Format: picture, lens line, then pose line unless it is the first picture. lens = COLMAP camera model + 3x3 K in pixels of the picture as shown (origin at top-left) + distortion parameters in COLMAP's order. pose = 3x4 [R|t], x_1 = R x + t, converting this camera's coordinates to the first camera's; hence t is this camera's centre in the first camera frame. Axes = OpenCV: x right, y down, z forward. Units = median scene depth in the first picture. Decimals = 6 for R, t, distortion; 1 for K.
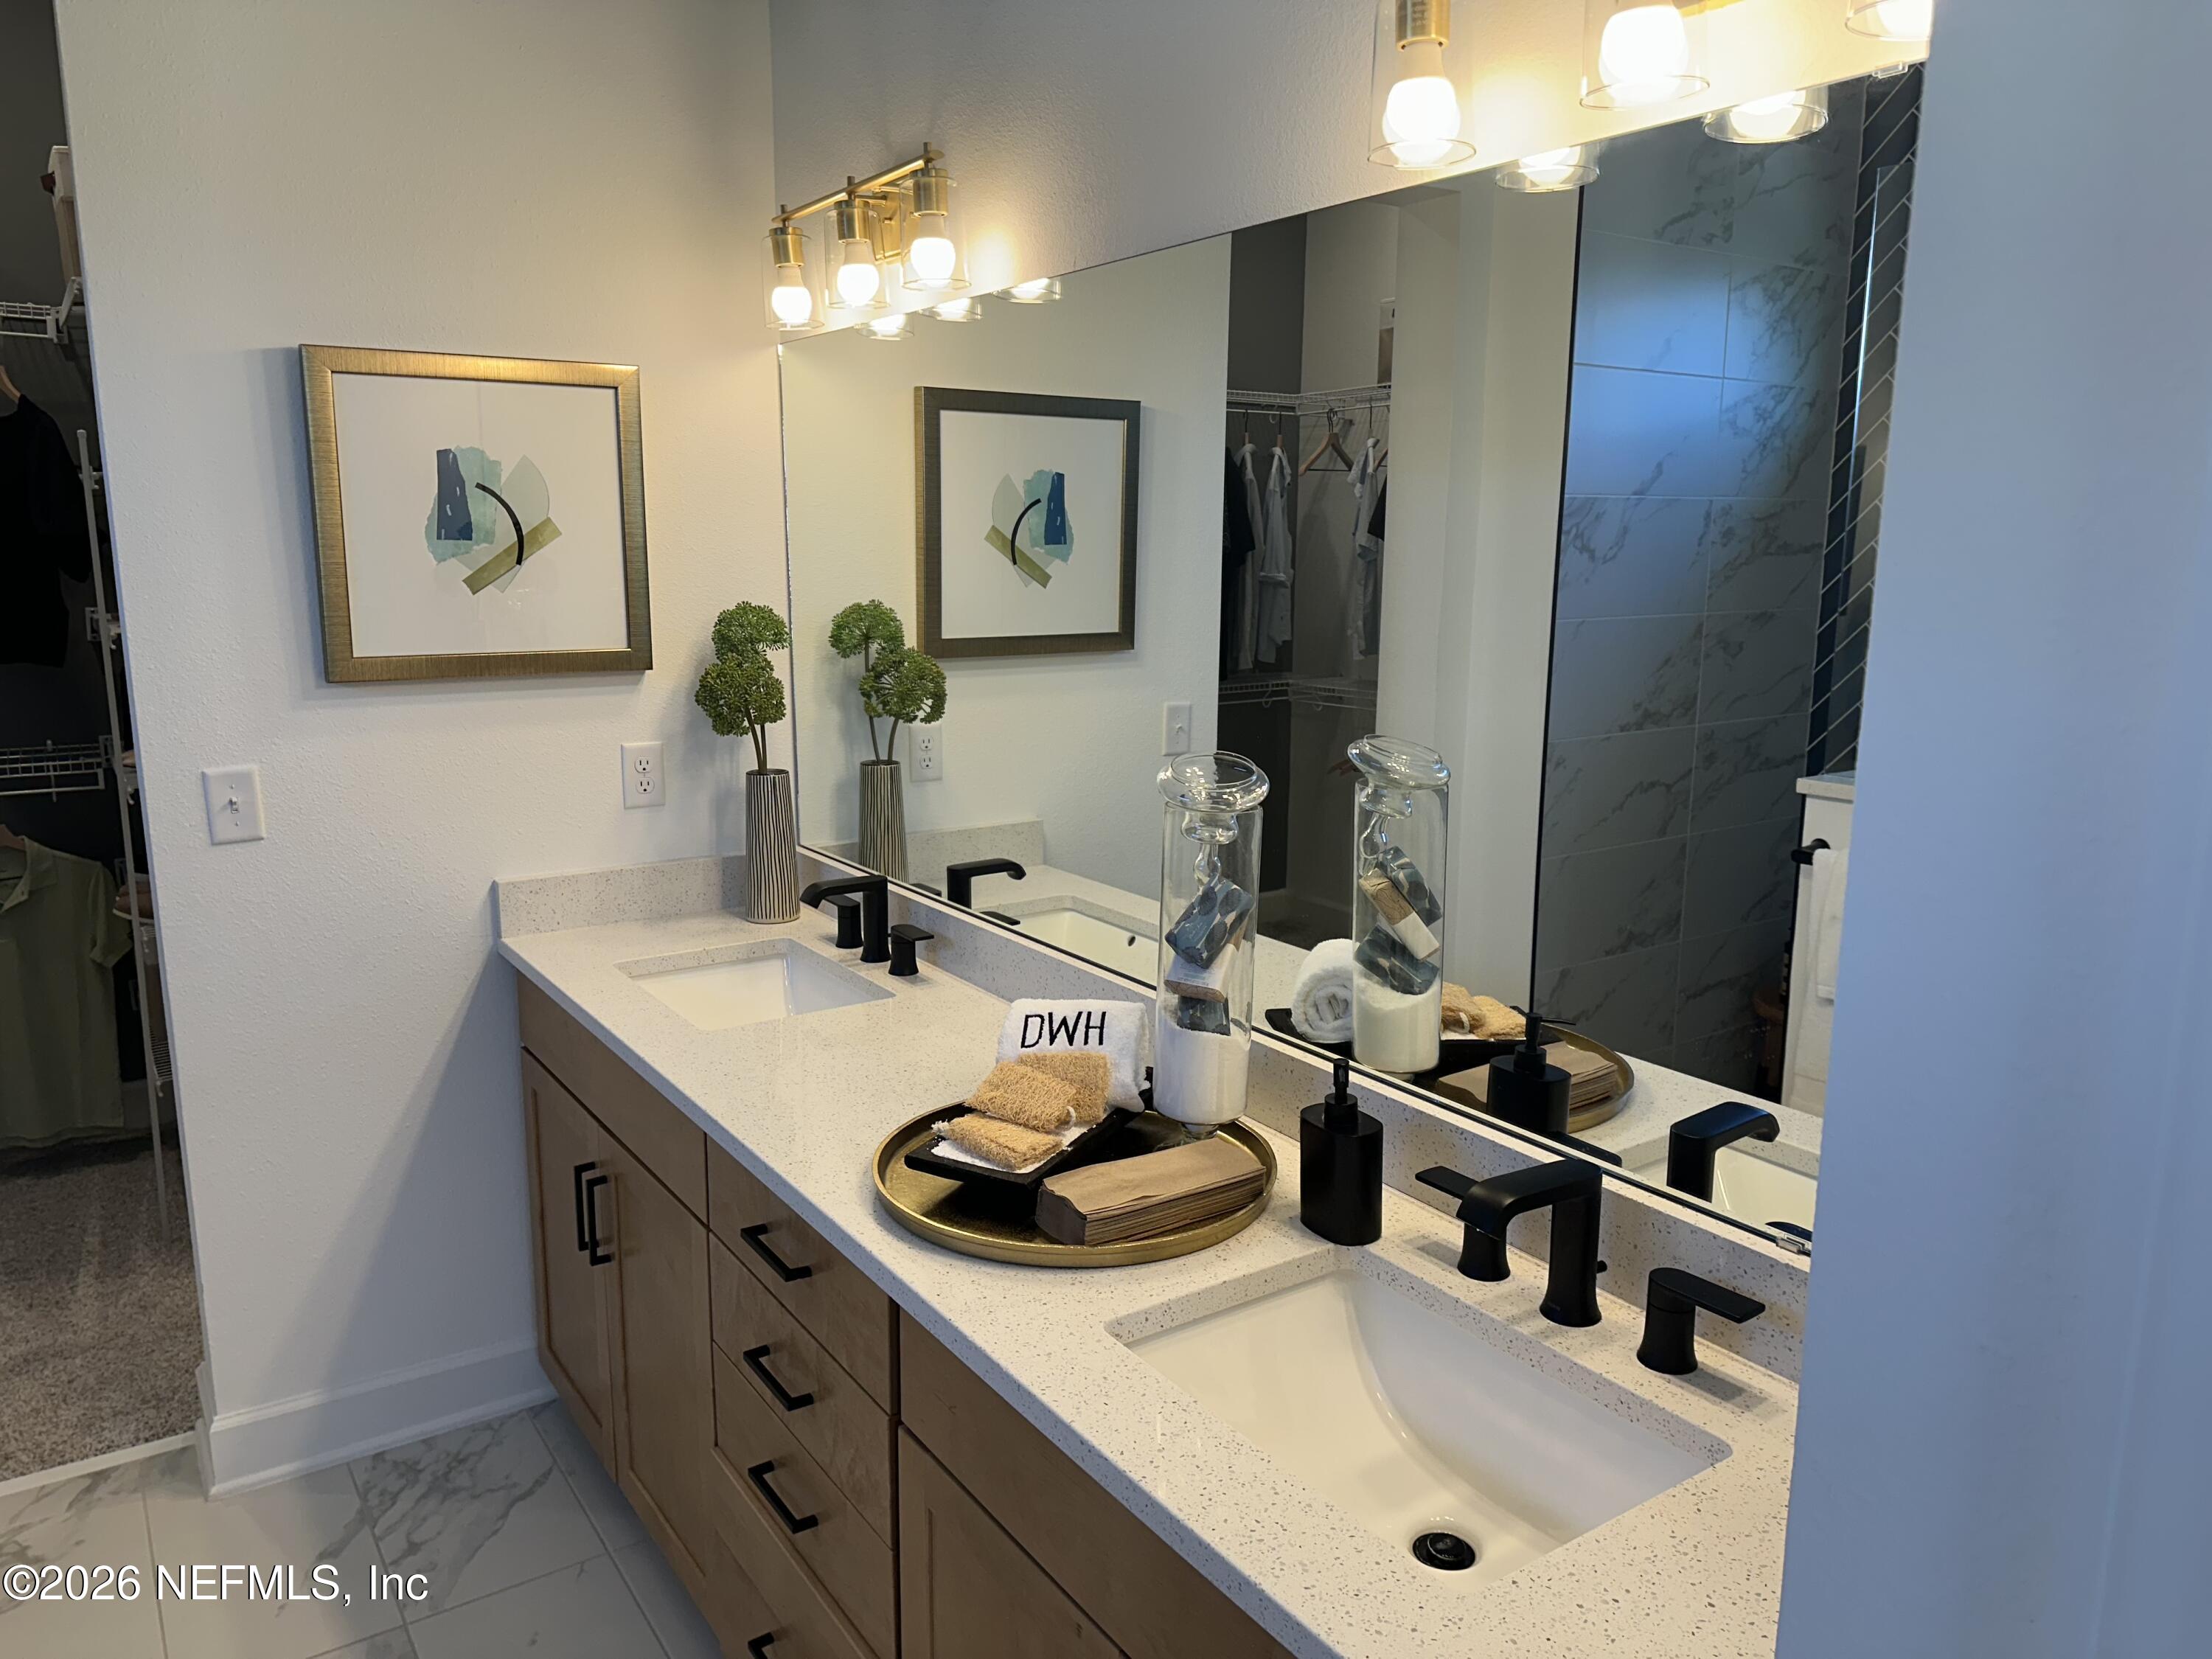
lens RADIAL K [[1556.1, 0, 1104.6], [0, 1556.1, 828.9], [0, 0, 1]] dist [-0.007188, -0.006138]
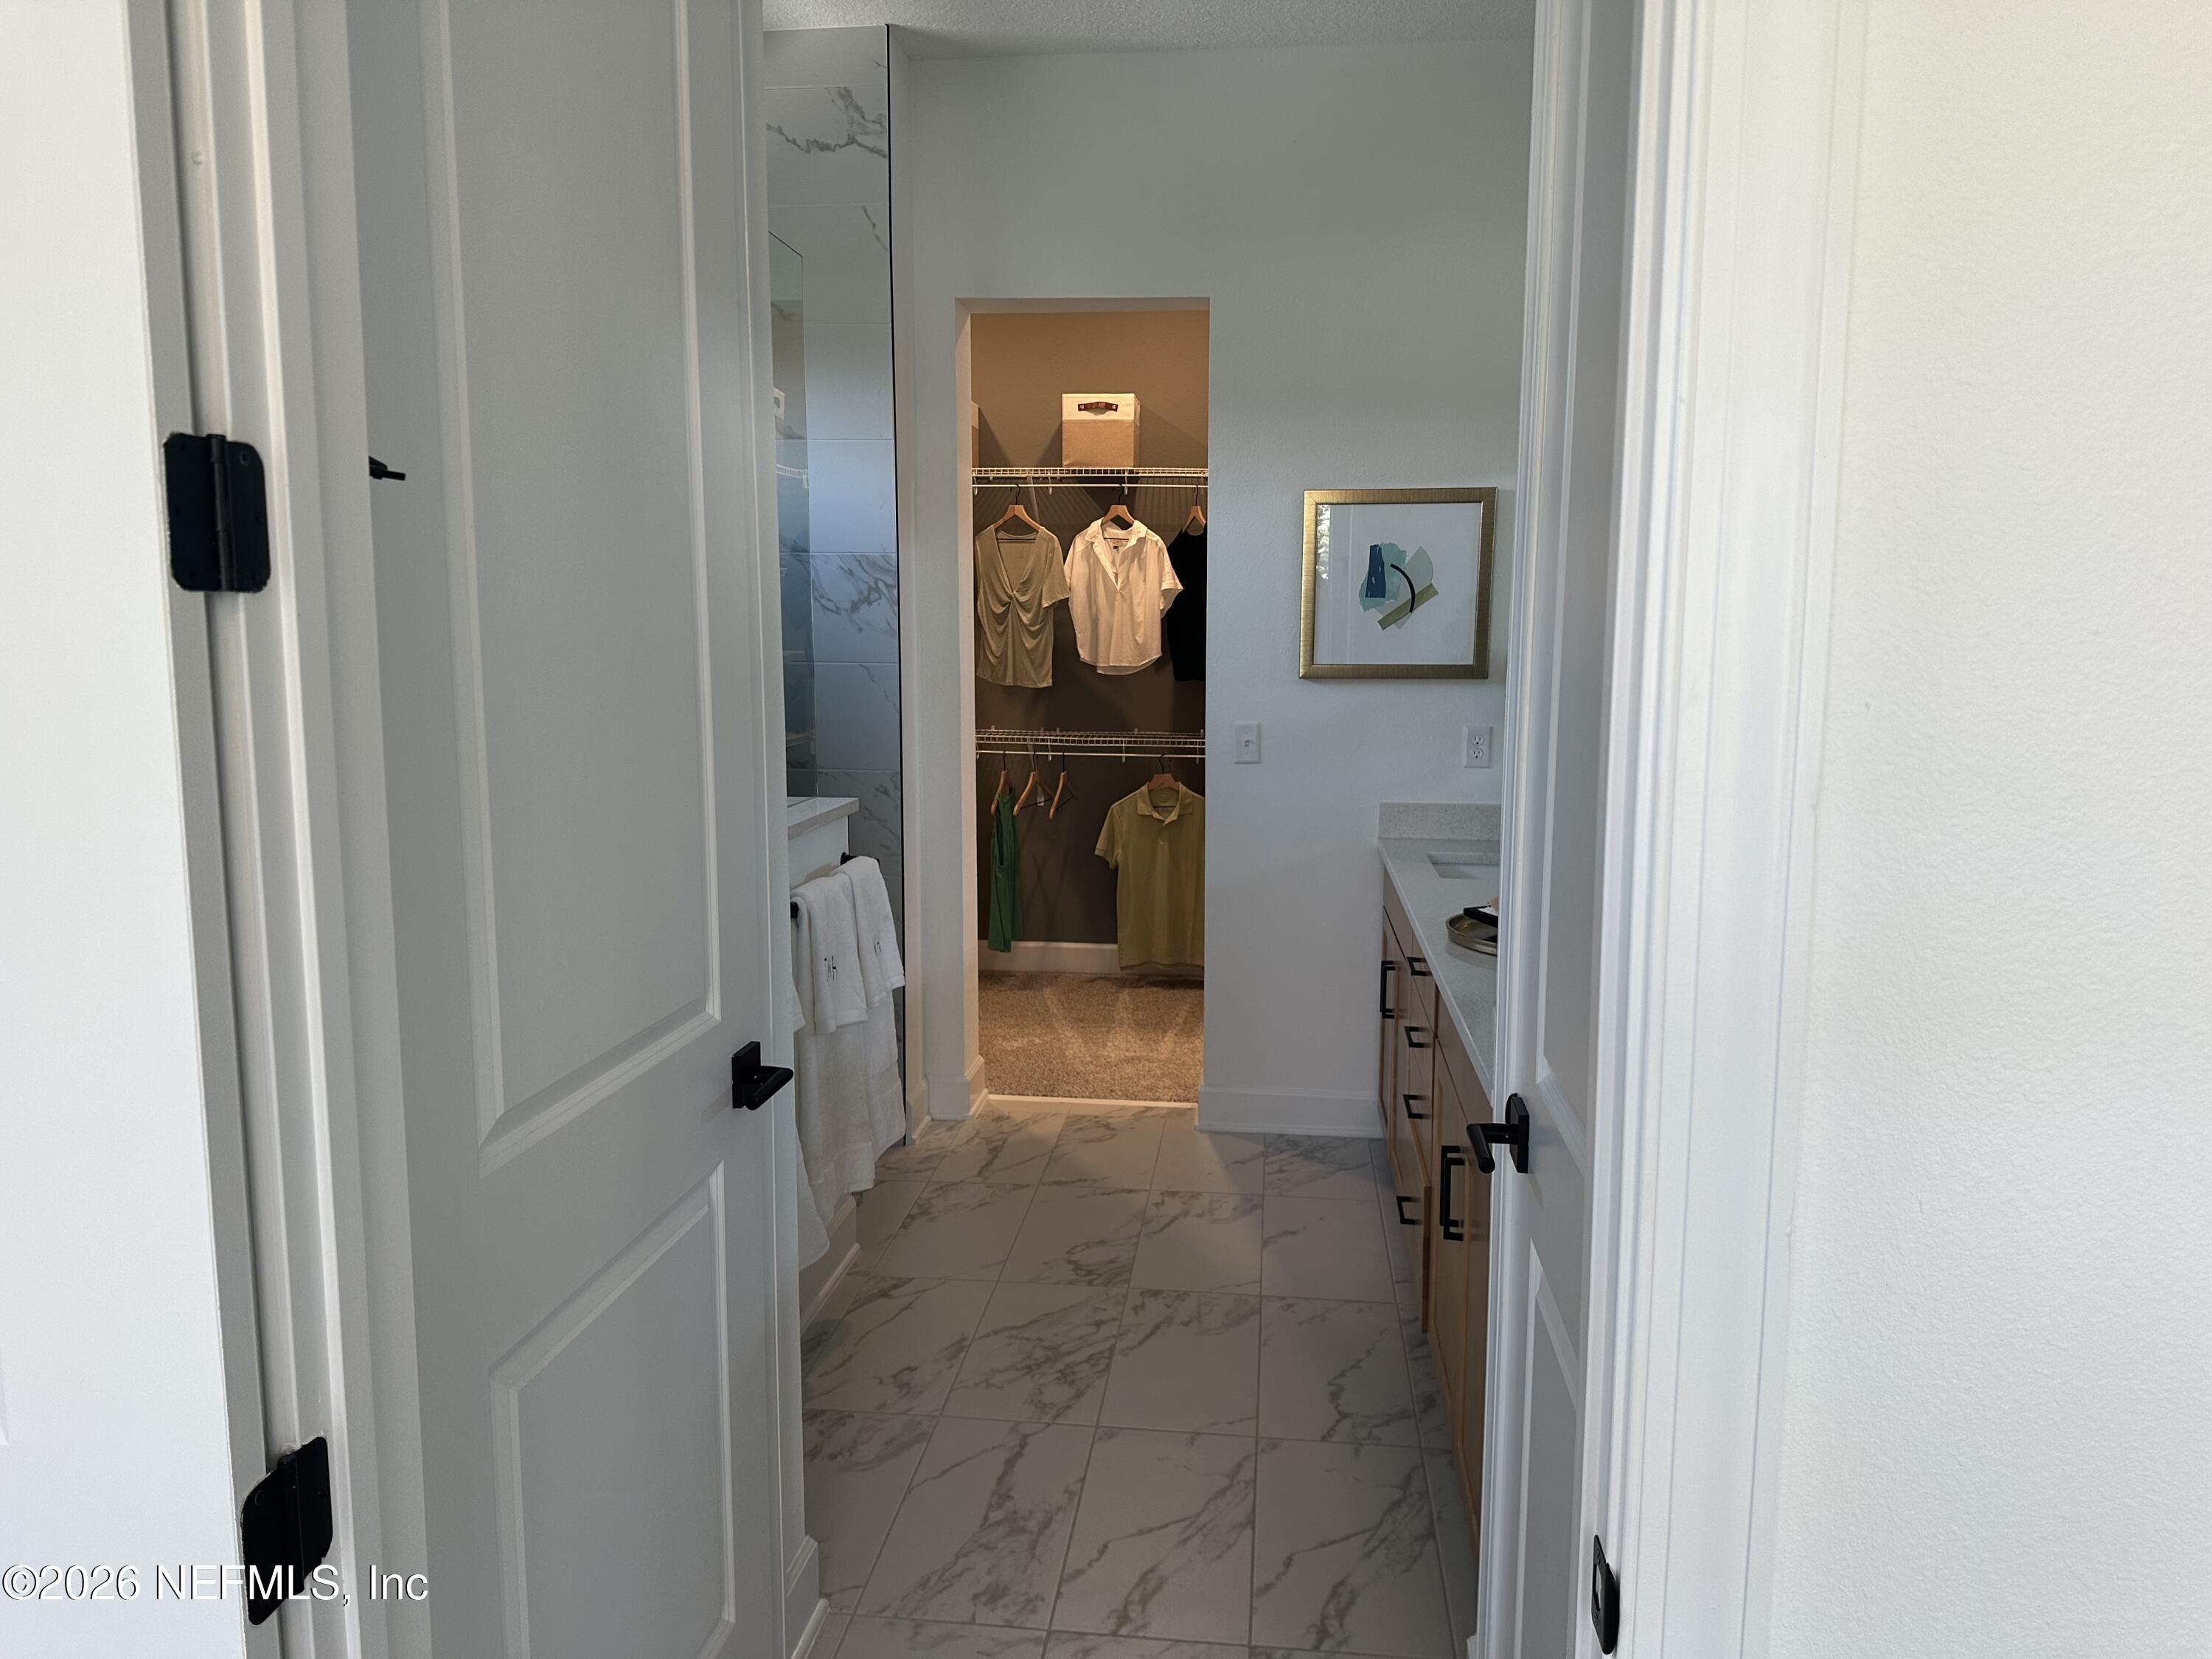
lens RADIAL K [[1556.1, 0, 1107.0], [0, 1556.1, 828.5], [0, 0, 1]] dist [-0.007188, -0.006138]
pose [[0.754623, 0.080695, -0.651177, 0.482675], [-0.116504, 0.993118, -0.011943, 0.118306], [0.645733, 0.084877, 0.758832, -0.455380]]
